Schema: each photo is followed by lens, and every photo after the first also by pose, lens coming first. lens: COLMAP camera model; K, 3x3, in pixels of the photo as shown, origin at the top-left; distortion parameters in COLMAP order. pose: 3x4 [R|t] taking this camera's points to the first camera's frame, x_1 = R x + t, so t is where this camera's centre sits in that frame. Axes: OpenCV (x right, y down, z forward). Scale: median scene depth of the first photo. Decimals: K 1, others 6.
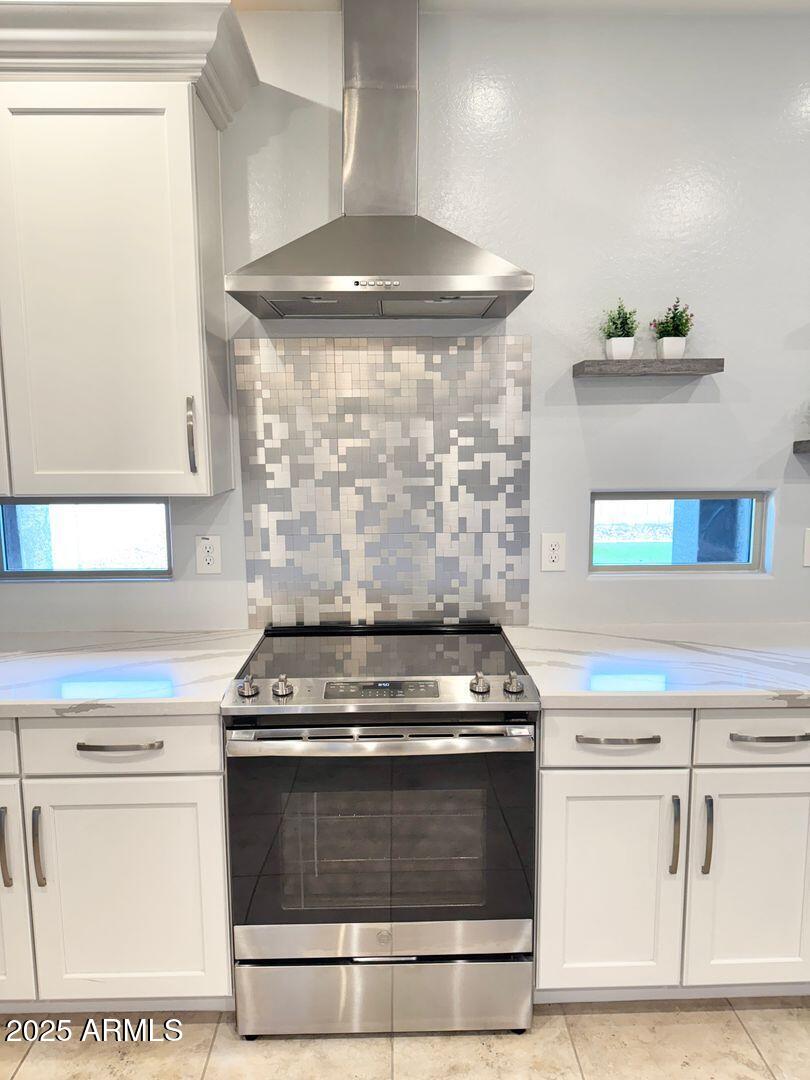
lens RADIAL K [[758.1, 0, 405.0], [0, 758.1, 540.0], [0, 0, 1]] dist [0.136057, -0.201594]
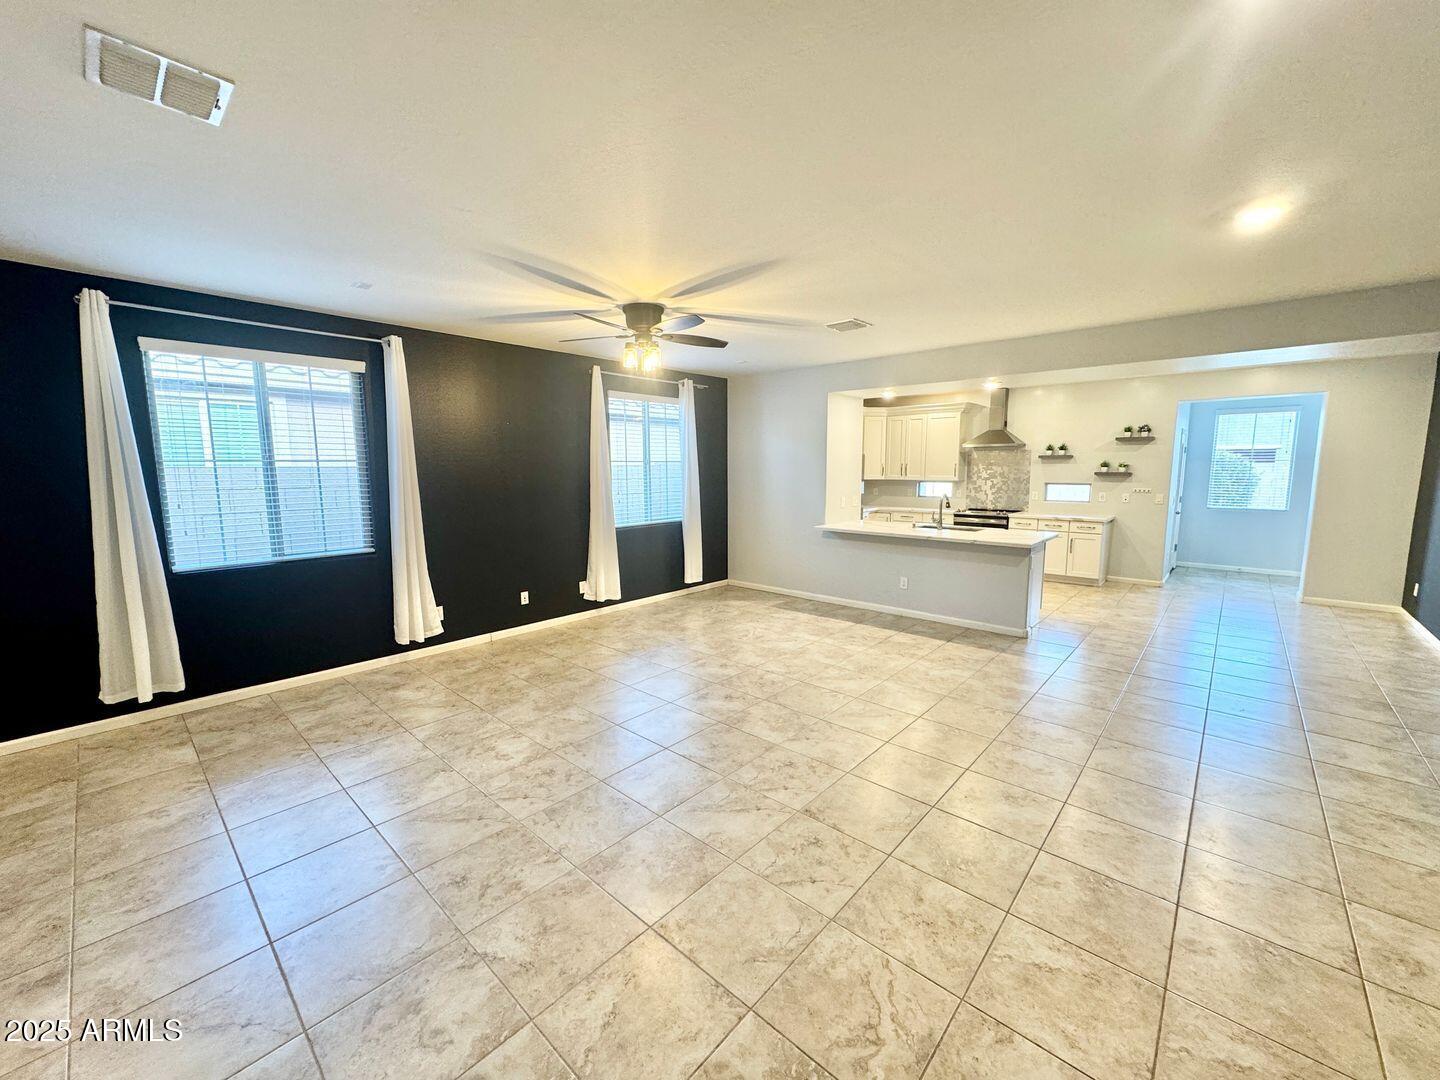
lens RADIAL K [[574.3, 0, 720.0], [0, 574.3, 540.0], [0, 0, 1]] dist [-0.001986, 0.000166]
pose [[0.728732, 0.093565, -0.678377, 1.203766], [-0.094979, 0.994857, 0.035187, 0.344823], [0.678180, 0.038790, 0.733871, -2.859316]]
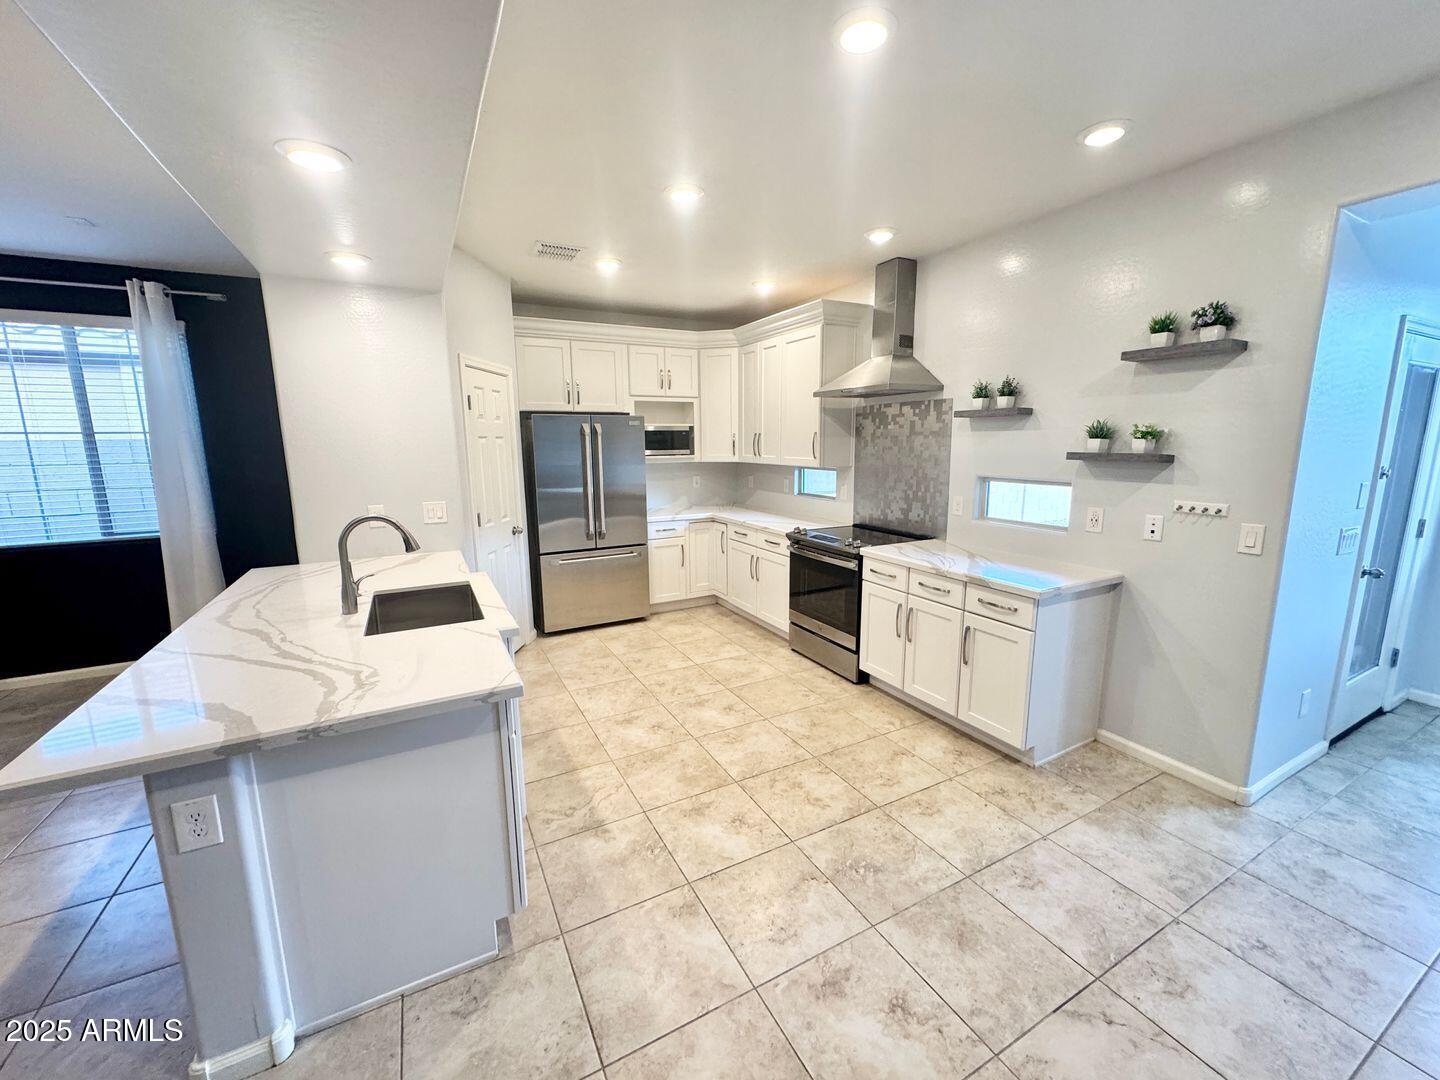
lens RADIAL K [[574.3, 0, 720.0], [0, 574.3, 540.0], [0, 0, 1]] dist [-0.001986, 0.000166]
pose [[0.454073, 0.158240, -0.876800, 1.260136], [-0.115883, 0.986231, 0.117977, -0.001195], [0.883396, 0.048036, 0.466158, -0.241992]]
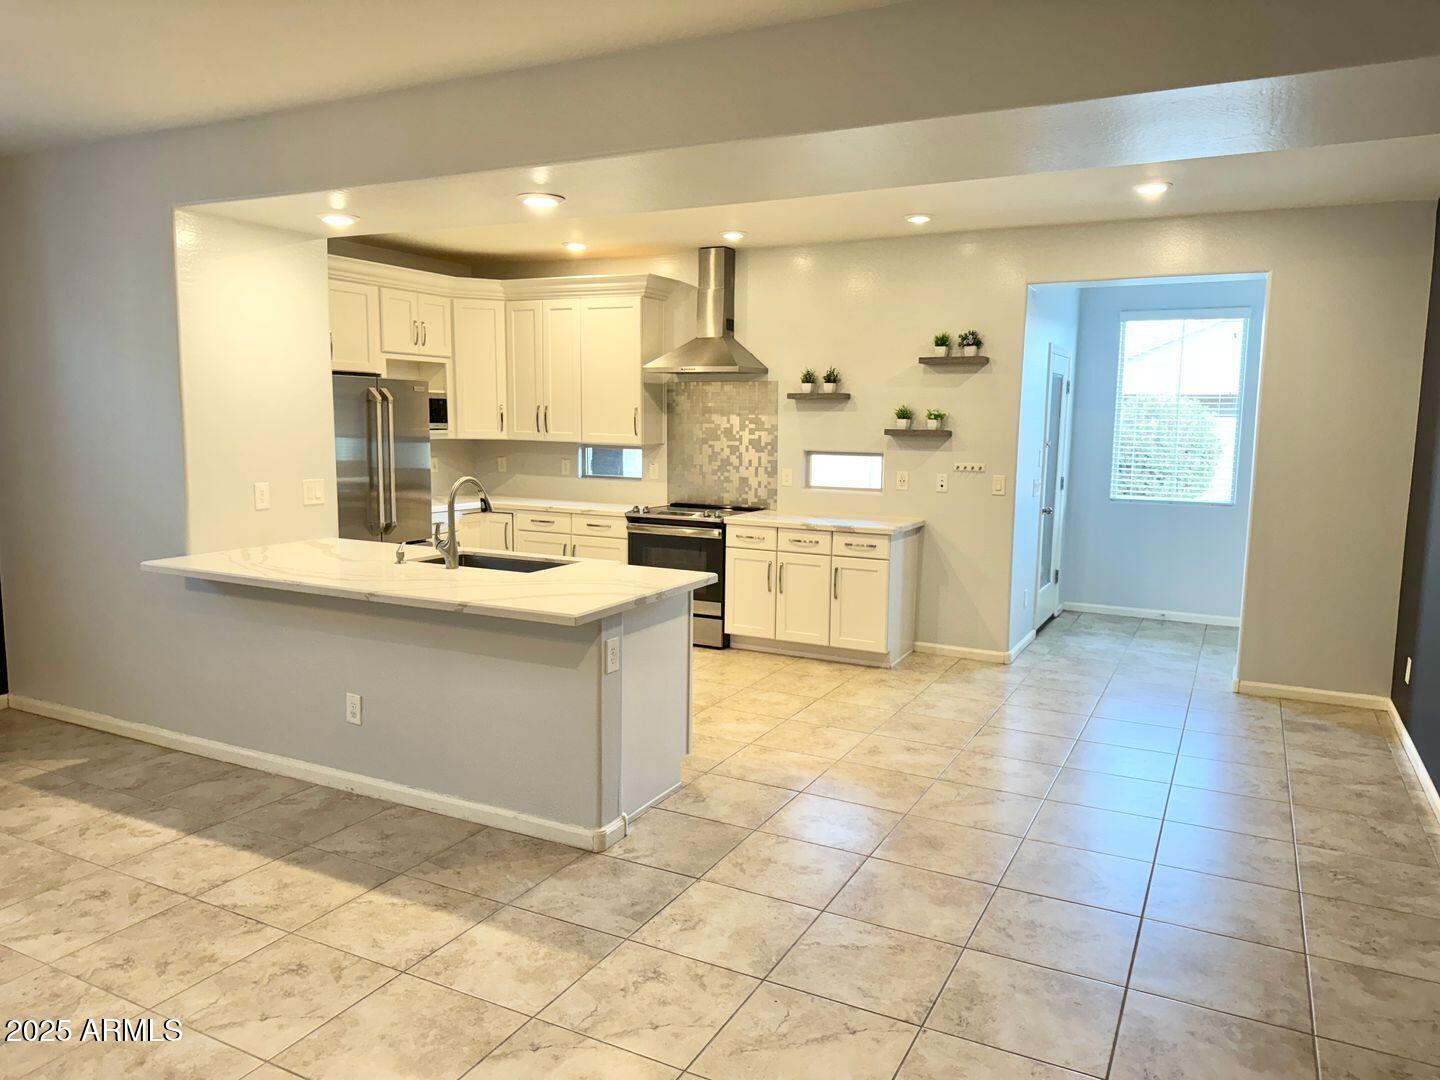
lens RADIAL K [[1010.8, 0, 719.1], [0, 1010.8, 548.7], [0, 0, 1]] dist [0.136057, -0.201594]
pose [[0.879667, 0.082009, -0.468466, 1.438919], [-0.084192, 0.996316, 0.016322, 0.194251], [0.468078, 0.025083, 0.883331, -1.709288]]
